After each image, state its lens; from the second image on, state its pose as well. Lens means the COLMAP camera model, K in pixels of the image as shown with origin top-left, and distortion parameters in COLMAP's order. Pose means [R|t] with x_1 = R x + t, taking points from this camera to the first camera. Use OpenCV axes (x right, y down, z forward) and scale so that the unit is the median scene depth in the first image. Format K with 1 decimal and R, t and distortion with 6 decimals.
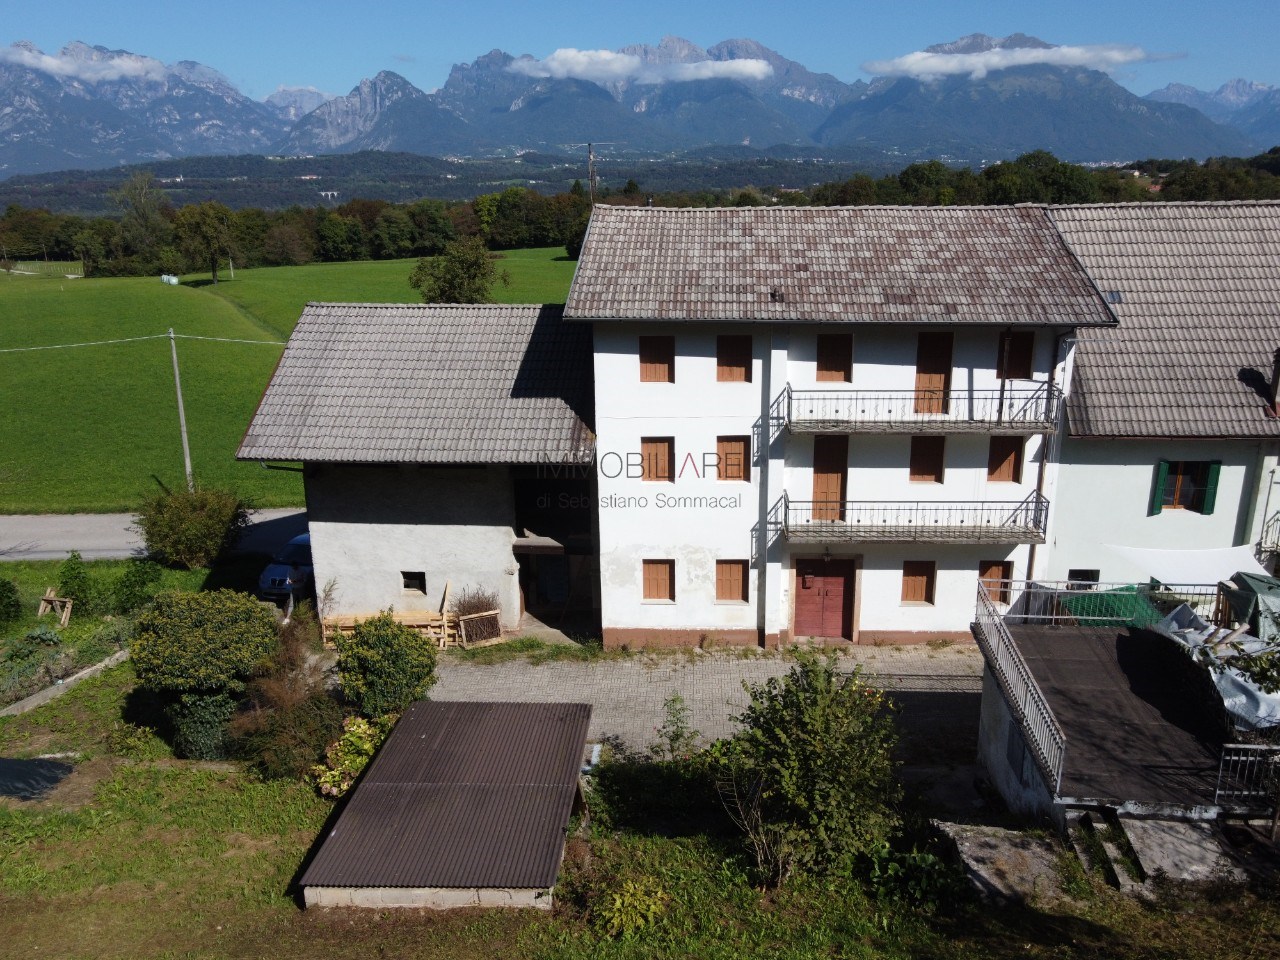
lens RADIAL K [[975.7, 0, 640.2], [0, 975.7, 480.2], [0, 0, 1]] dist [-0.005045, 0.026466]
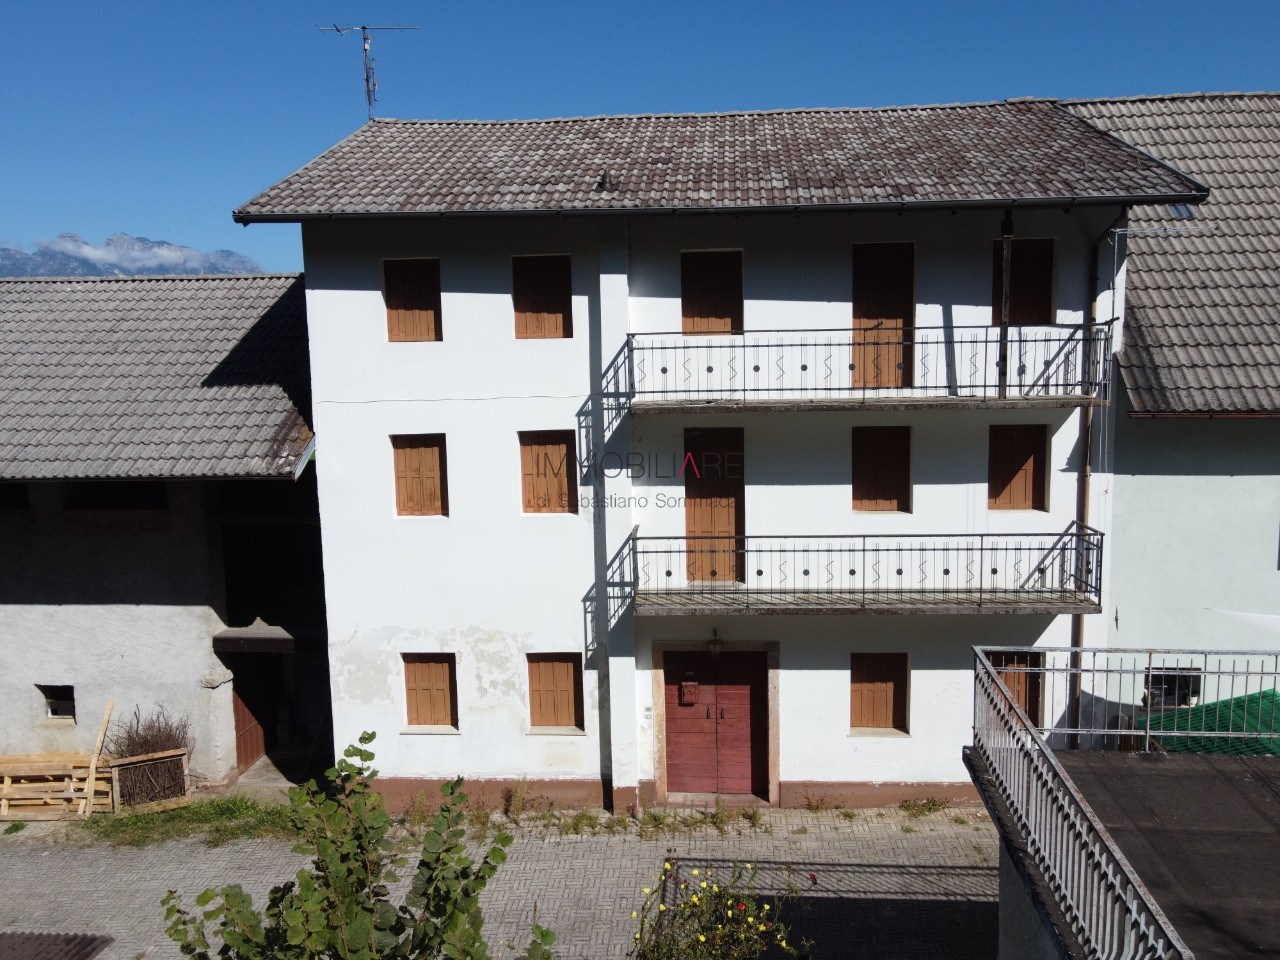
lens RADIAL K [[975.7, 0, 641.2], [0, 975.7, 481.8], [0, 0, 1]] dist [-0.005045, 0.026466]
pose [[0.999946, -0.002365, -0.010160, 0.157421], [0.000594, 0.985290, -0.170890, 0.083077], [0.010414, 0.170875, 0.985238, 0.430451]]
